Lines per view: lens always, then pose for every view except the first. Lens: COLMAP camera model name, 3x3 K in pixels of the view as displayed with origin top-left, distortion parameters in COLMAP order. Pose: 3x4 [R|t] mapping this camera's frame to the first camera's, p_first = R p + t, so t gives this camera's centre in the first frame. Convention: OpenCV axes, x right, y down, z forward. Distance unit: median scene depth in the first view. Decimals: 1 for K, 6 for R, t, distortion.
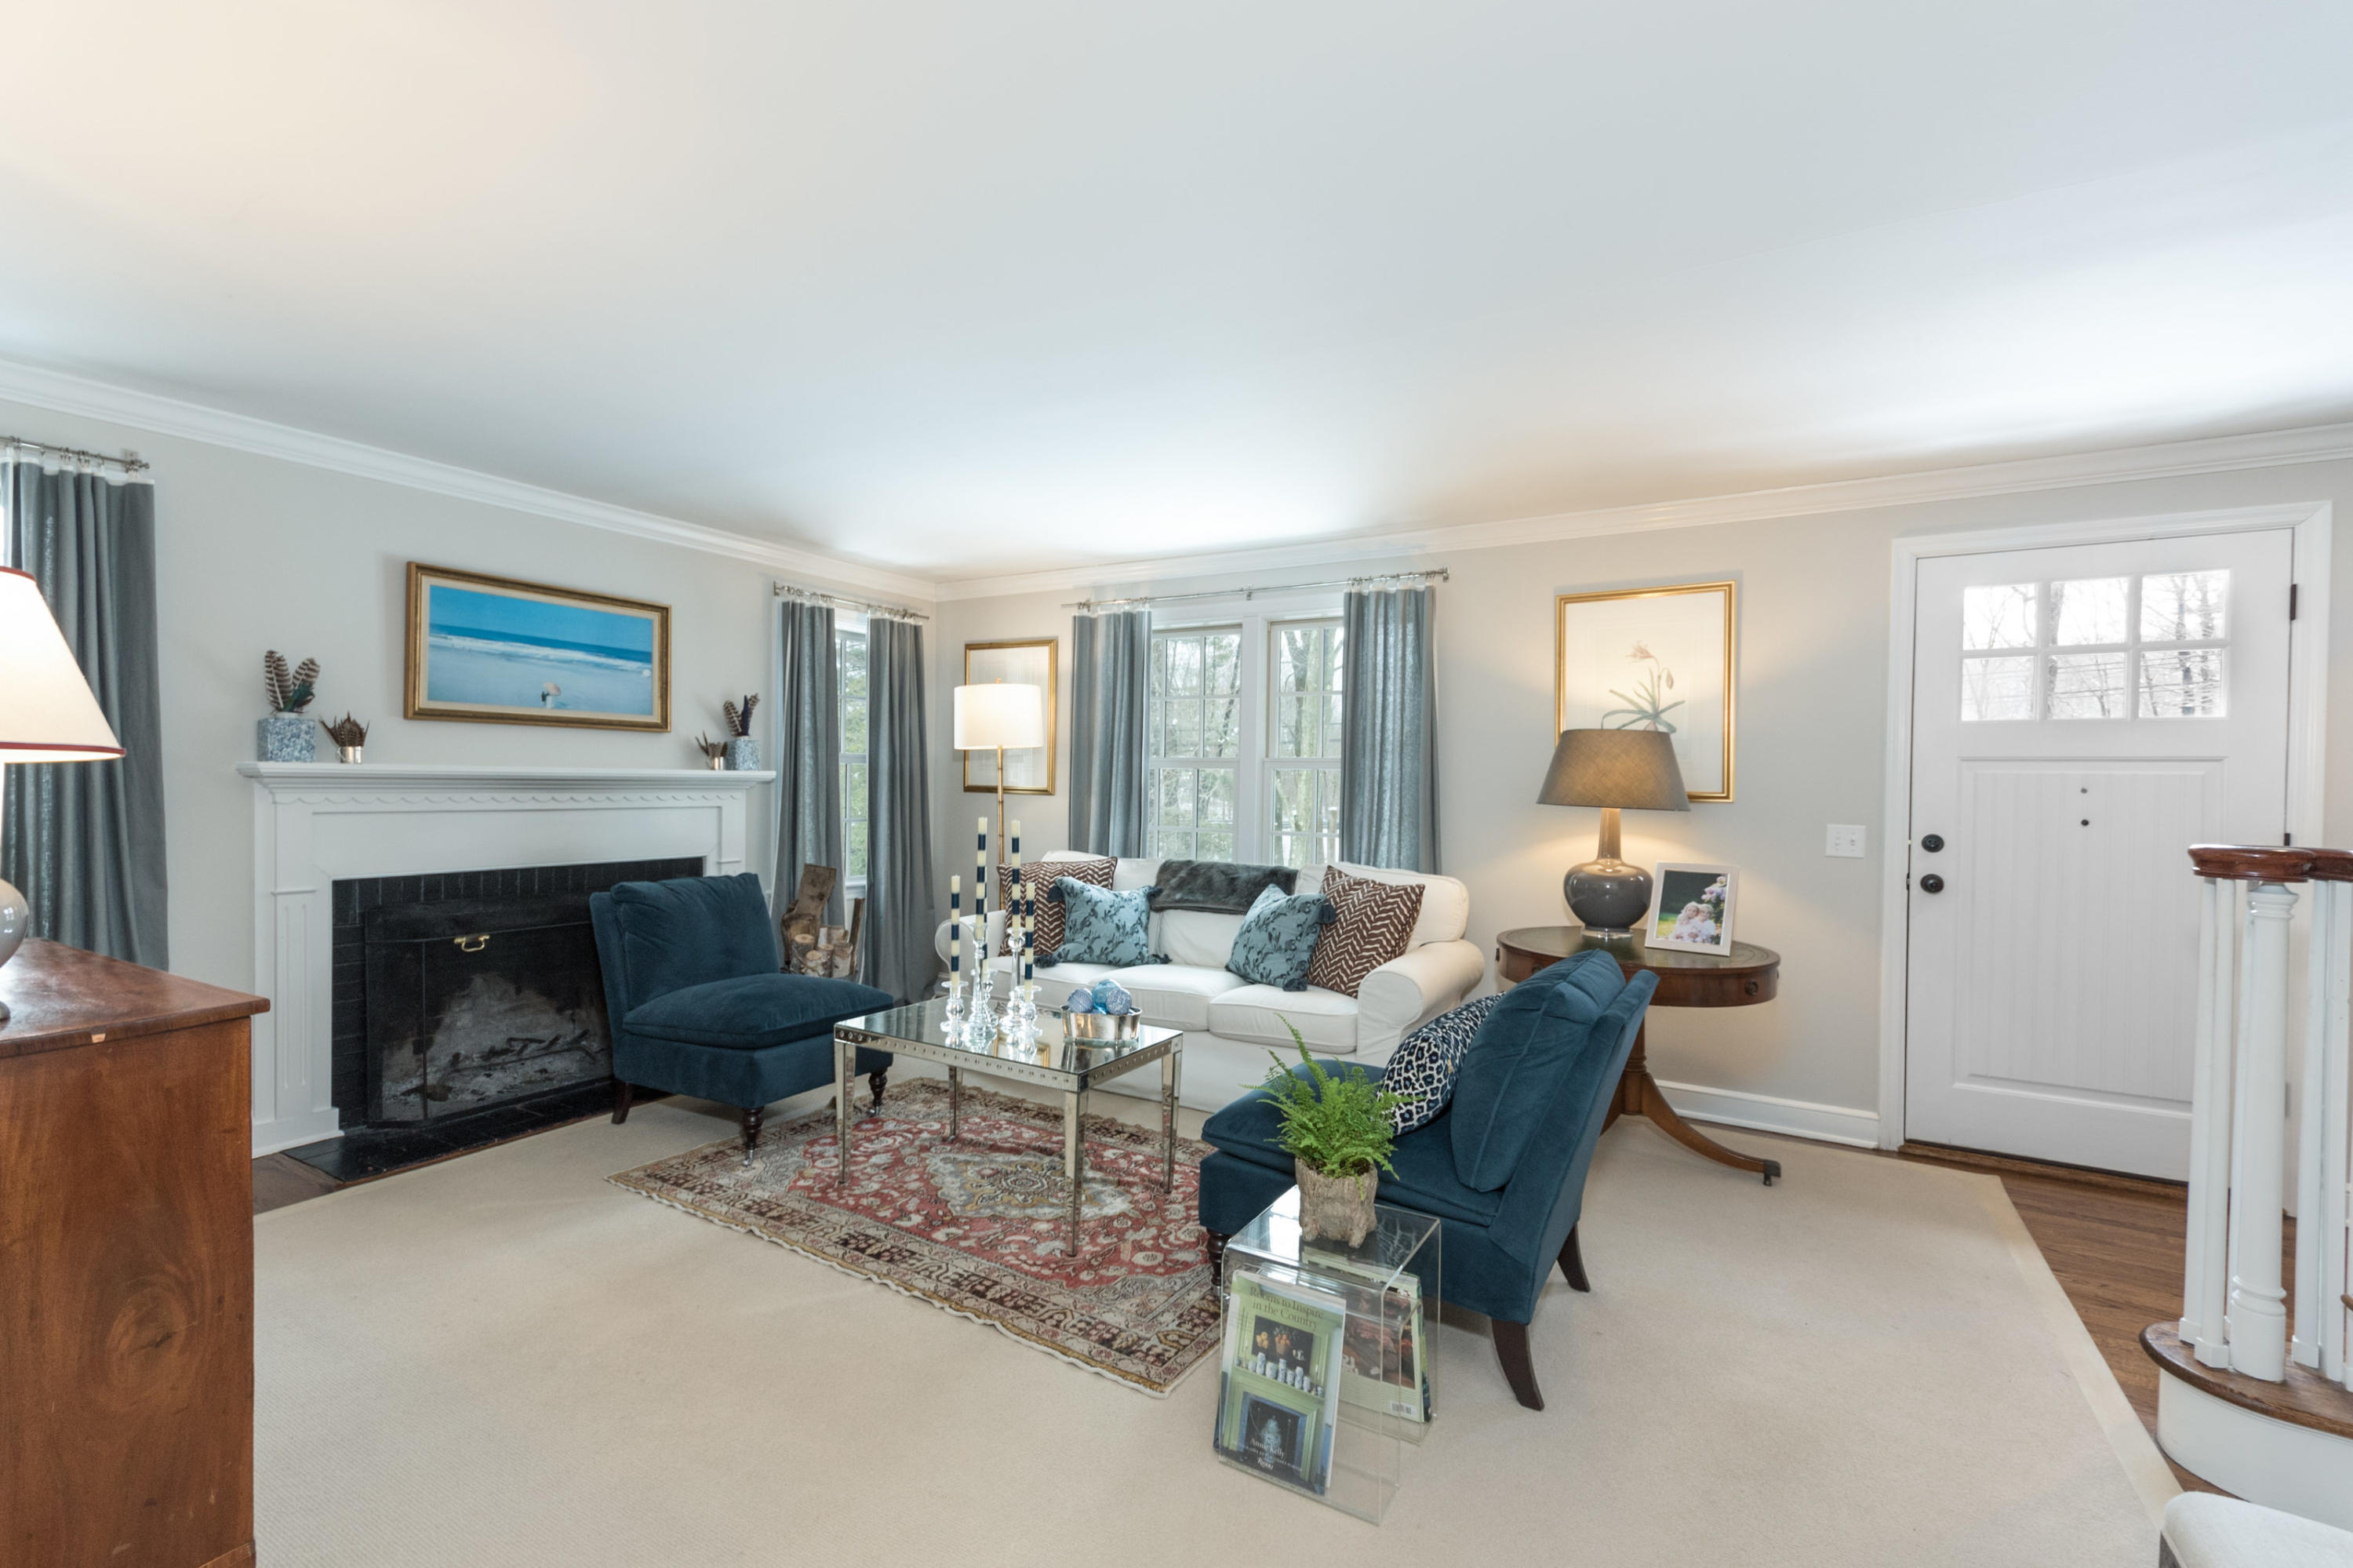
lens RADIAL K [[1011.8, 0, 1172.4], [0, 1011.8, 790.9], [0, 0, 1]] dist [0.000036, -0.000050]
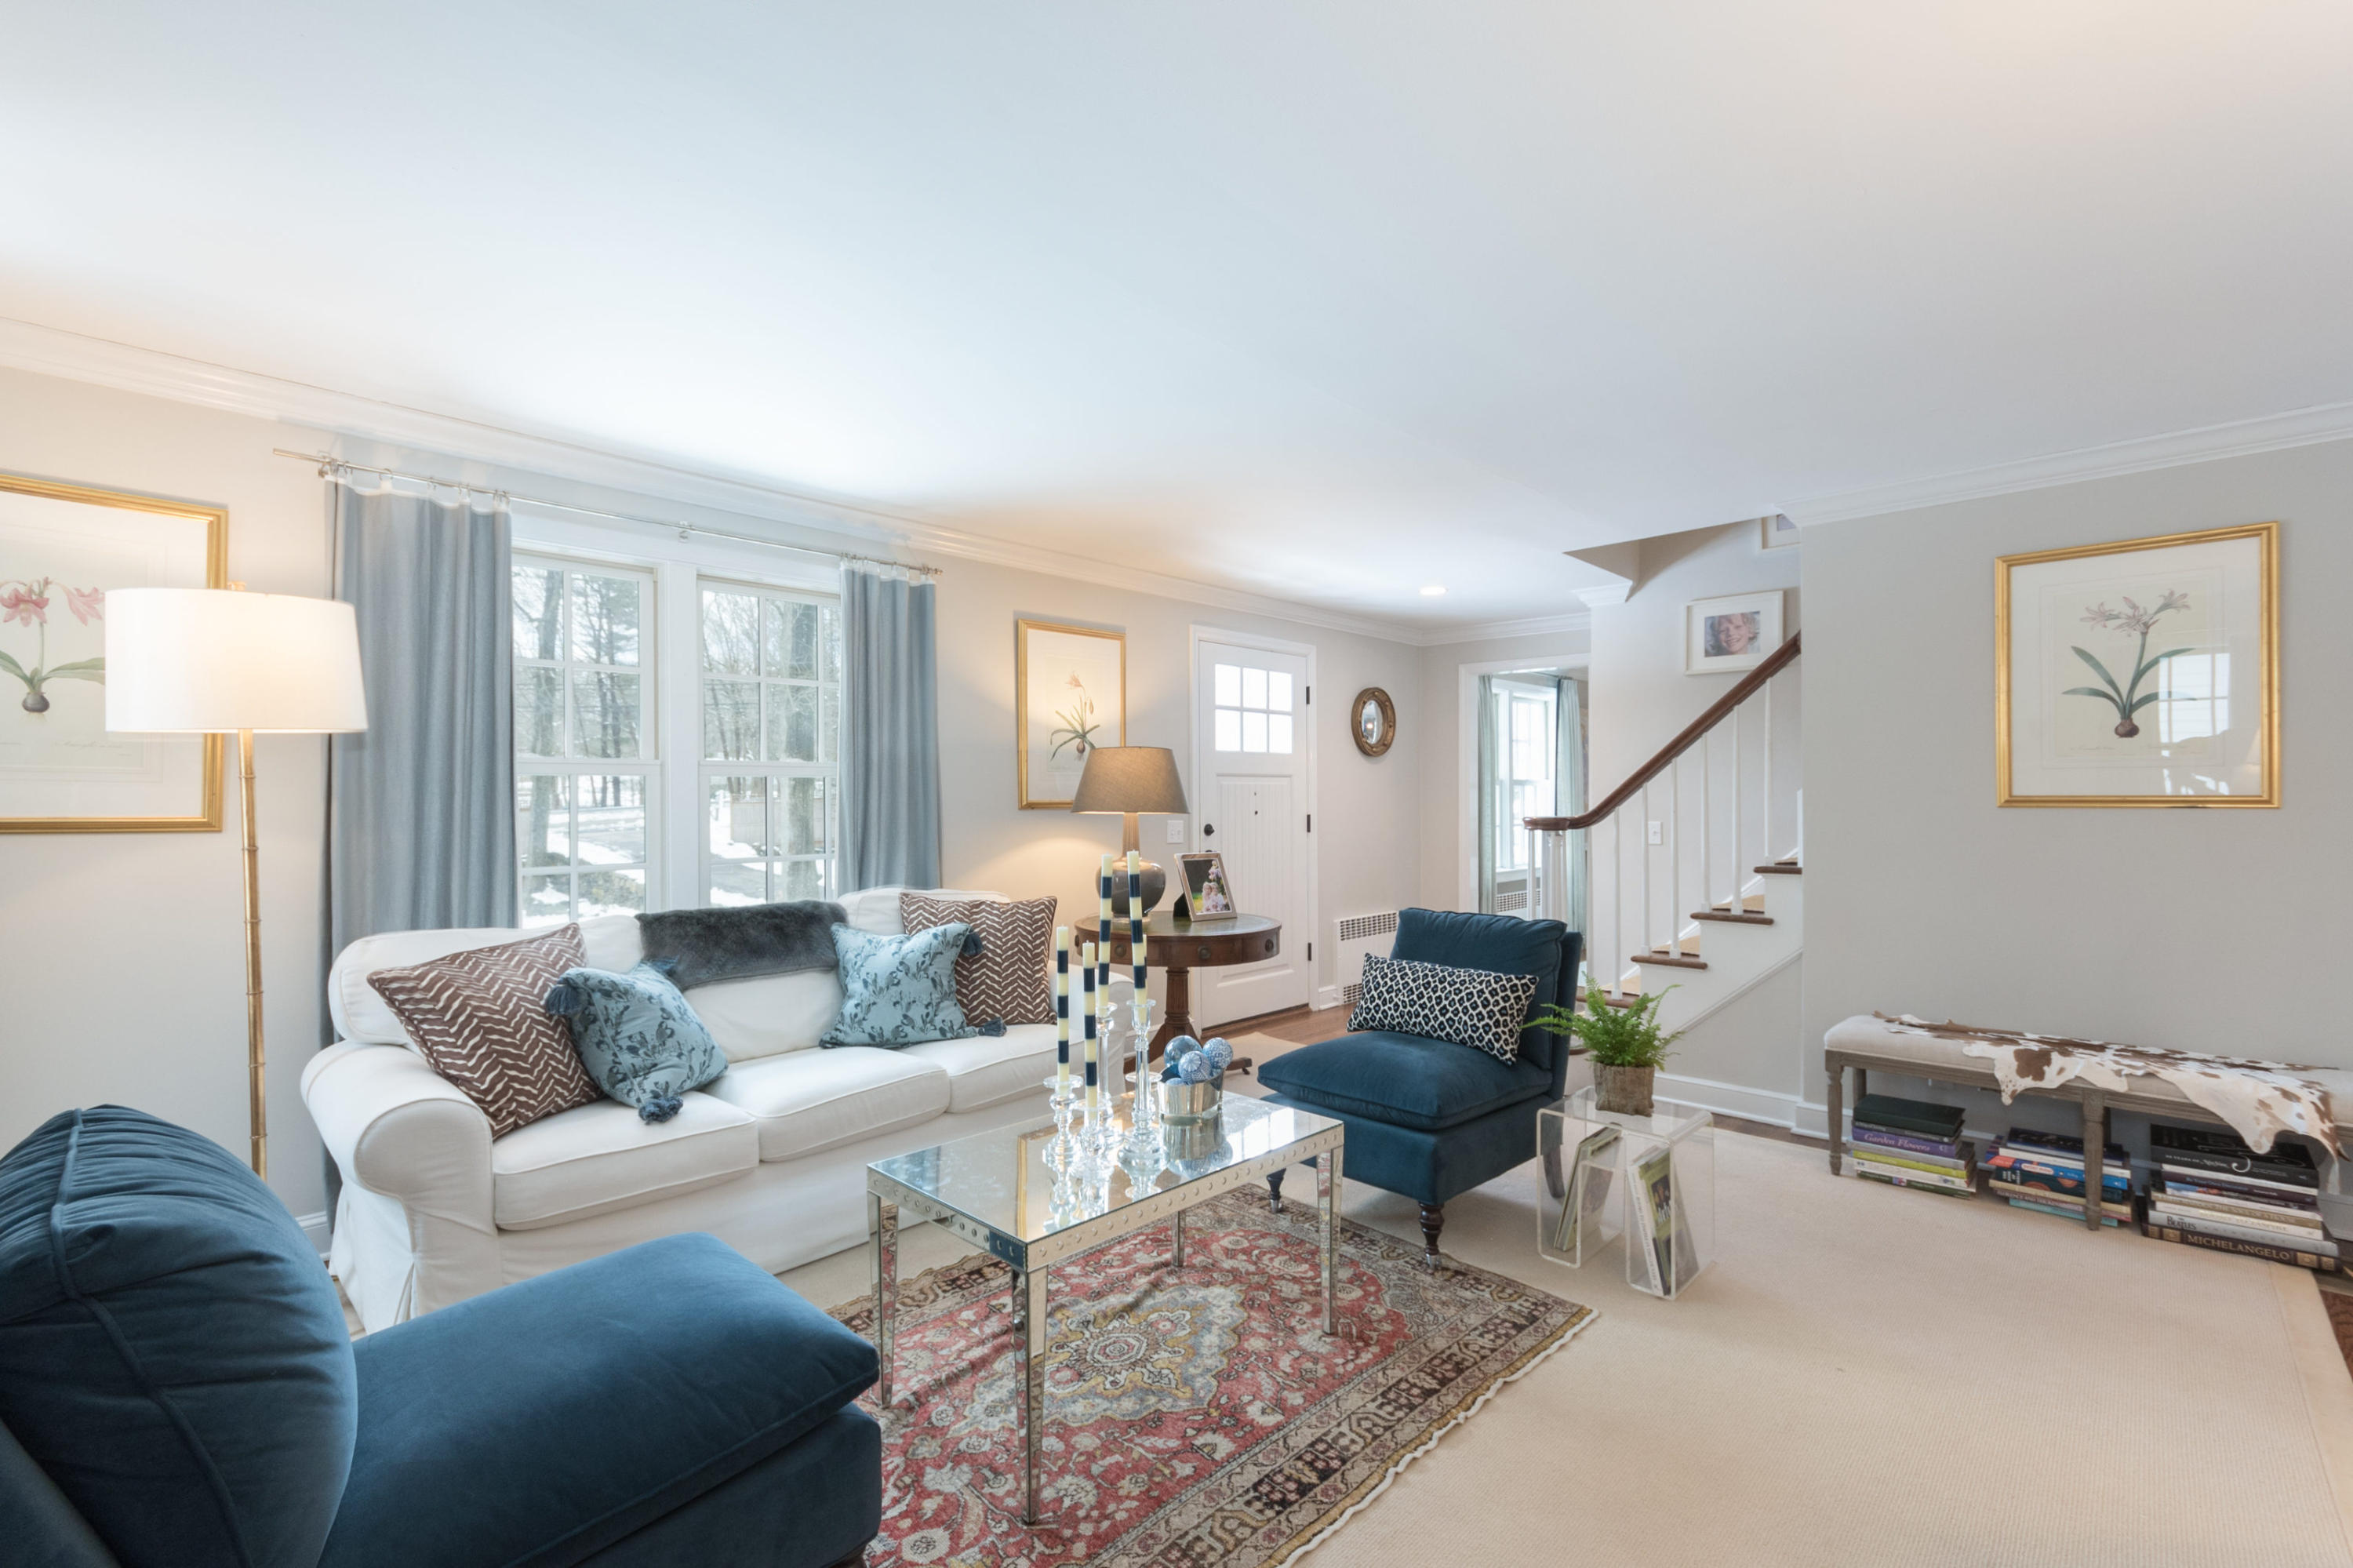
lens RADIAL K [[1011.8, 0, 1172.4], [0, 1011.8, 790.9], [0, 0, 1]] dist [0.000036, -0.000050]
pose [[0.244098, -0.009842, 0.969701, -0.788261], [0.015402, 0.999862, 0.006271, -0.018232], [-0.969628, 0.013405, 0.244216, 0.729457]]
